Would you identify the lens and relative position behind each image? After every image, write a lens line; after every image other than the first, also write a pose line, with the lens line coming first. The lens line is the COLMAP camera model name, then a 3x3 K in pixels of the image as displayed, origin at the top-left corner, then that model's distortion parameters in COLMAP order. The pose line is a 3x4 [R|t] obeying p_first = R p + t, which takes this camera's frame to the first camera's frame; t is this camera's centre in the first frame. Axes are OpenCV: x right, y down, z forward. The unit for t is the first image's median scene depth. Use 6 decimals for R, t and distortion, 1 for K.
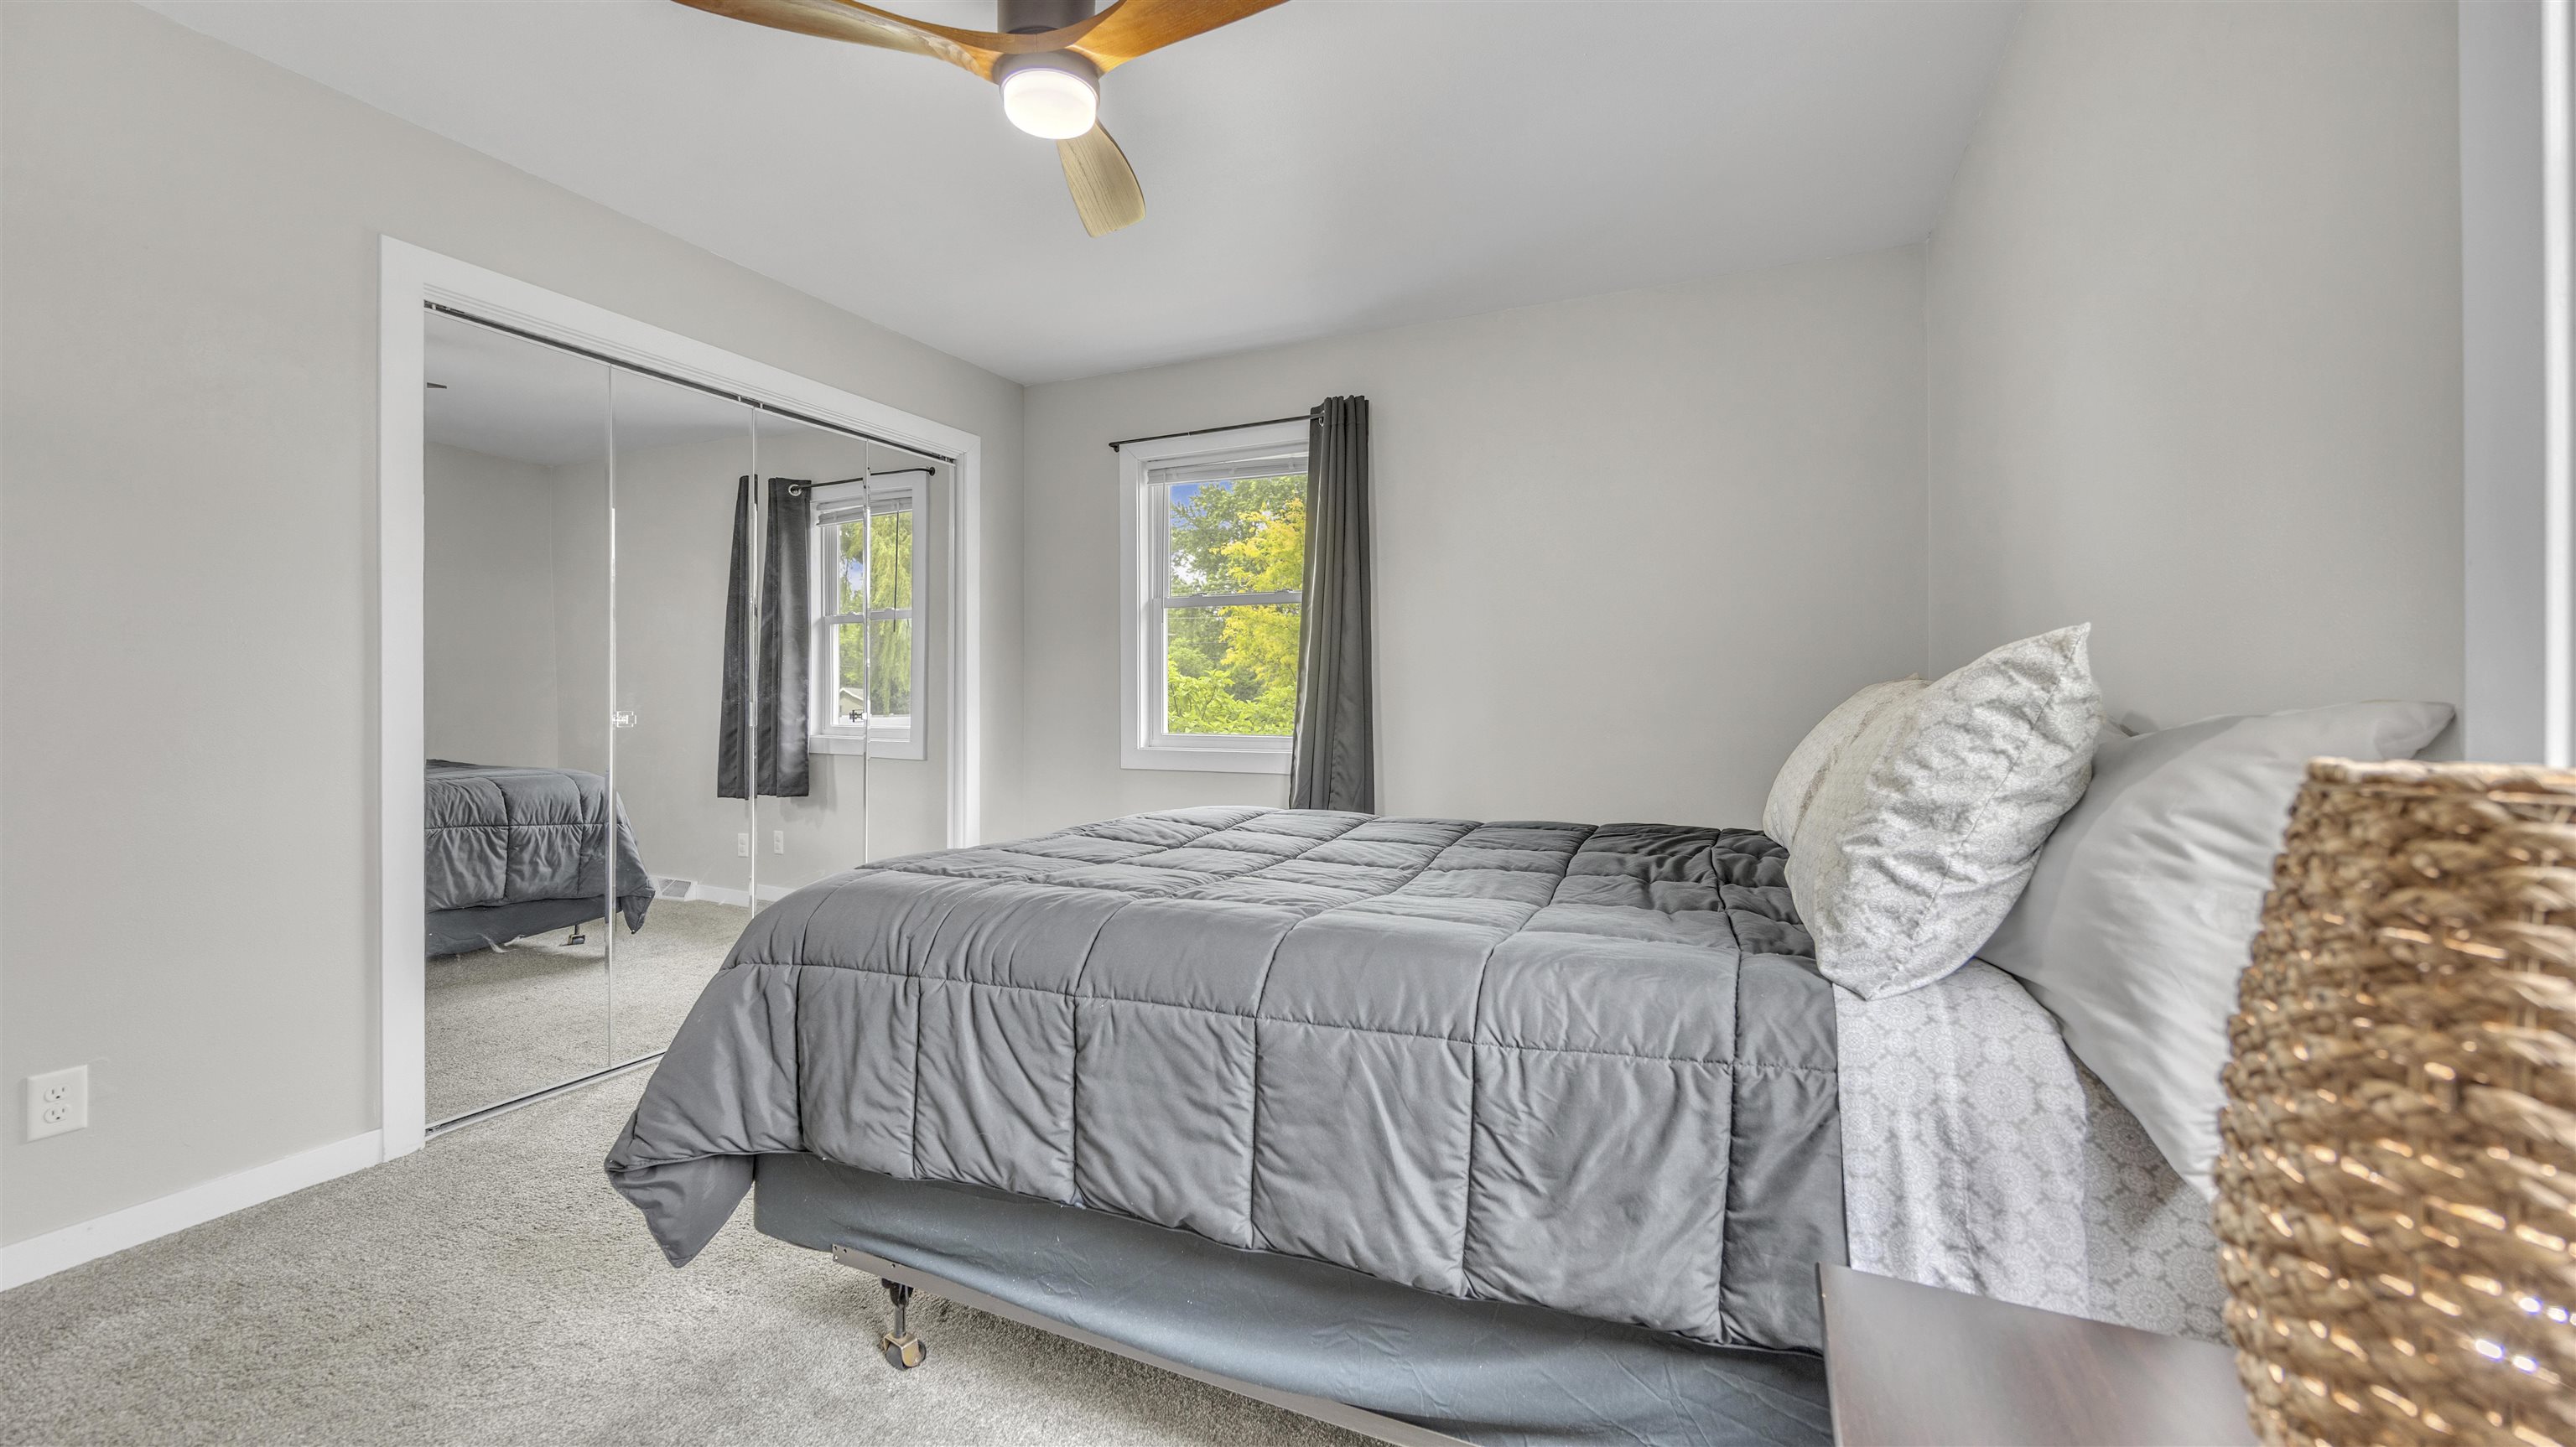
lens RADIAL K [[998.5, 0, 1260.5], [0, 998.5, 704.8], [0, 0, 1]] dist [-0.001996, -0.000030]
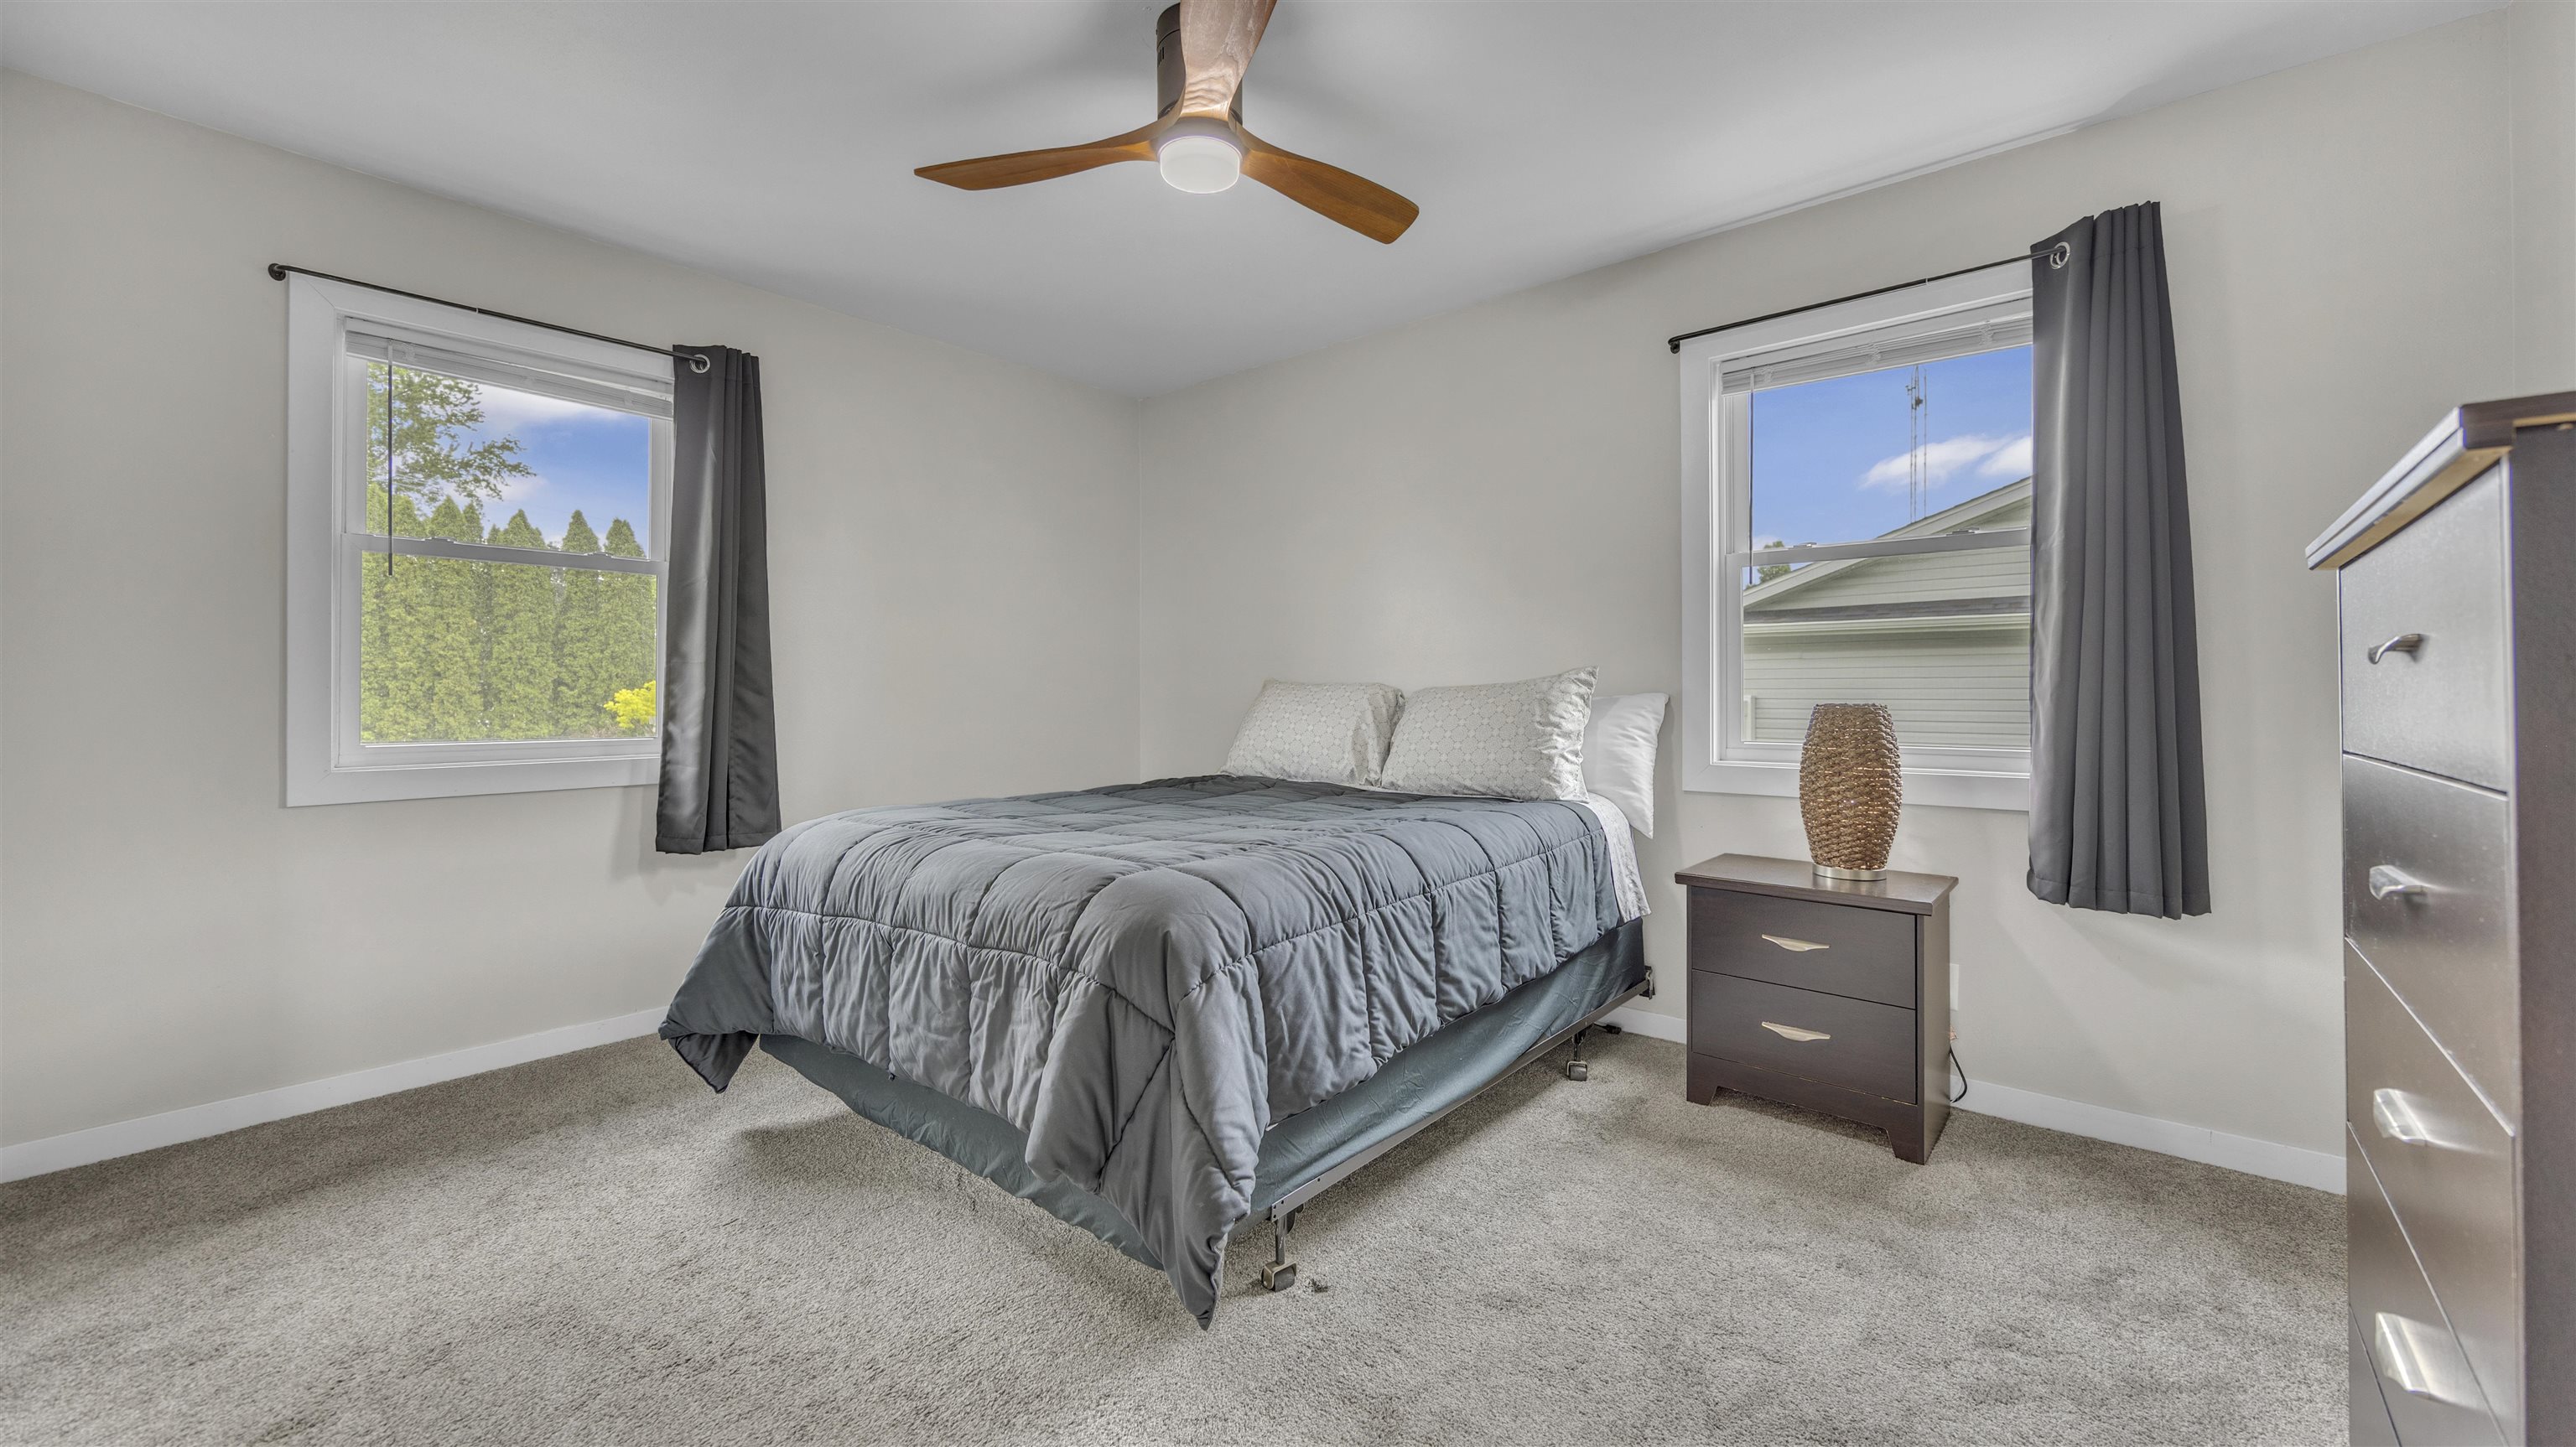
lens RADIAL K [[998.5, 0, 1260.5], [0, 998.5, 704.8], [0, 0, 1]] dist [-0.001996, -0.000030]
pose [[0.278712, -0.006702, 0.960351, -1.679338], [0.006610, 0.999965, 0.005060, 0.006548], [-0.960352, 0.004937, 0.278747, 0.833034]]
